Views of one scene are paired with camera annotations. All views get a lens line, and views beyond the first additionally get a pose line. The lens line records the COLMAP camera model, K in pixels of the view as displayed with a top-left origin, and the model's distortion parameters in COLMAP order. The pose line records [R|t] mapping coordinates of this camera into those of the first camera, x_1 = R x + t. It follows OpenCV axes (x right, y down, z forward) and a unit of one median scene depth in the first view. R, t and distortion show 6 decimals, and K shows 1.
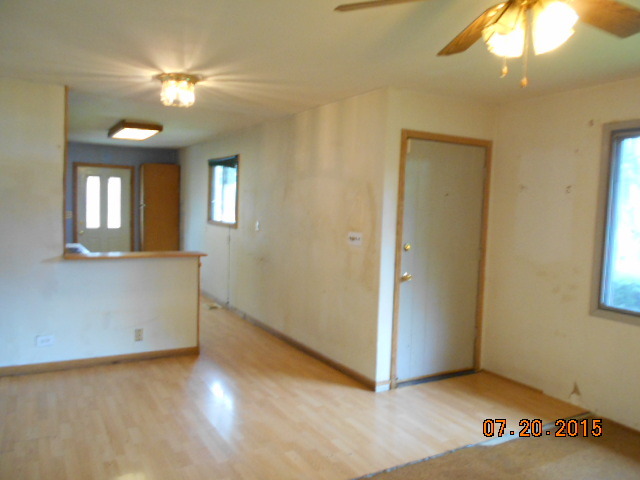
lens RADIAL K [[488.1, 0, 320.0], [0, 488.1, 240.0], [0, 0, 1]] dist [-0.001254, 0.005901]
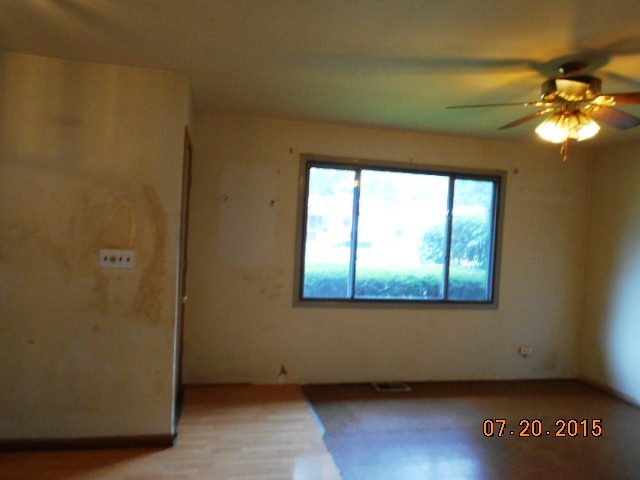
lens RADIAL K [[488.1, 0, 320.0], [0, 488.1, 240.0], [0, 0, 1]] dist [-0.001254, 0.005901]
pose [[0.345923, -0.037849, 0.937499, -0.556548], [0.024729, 0.999207, 0.031216, -0.050165], [-0.937937, 0.012385, 0.346585, 0.493112]]
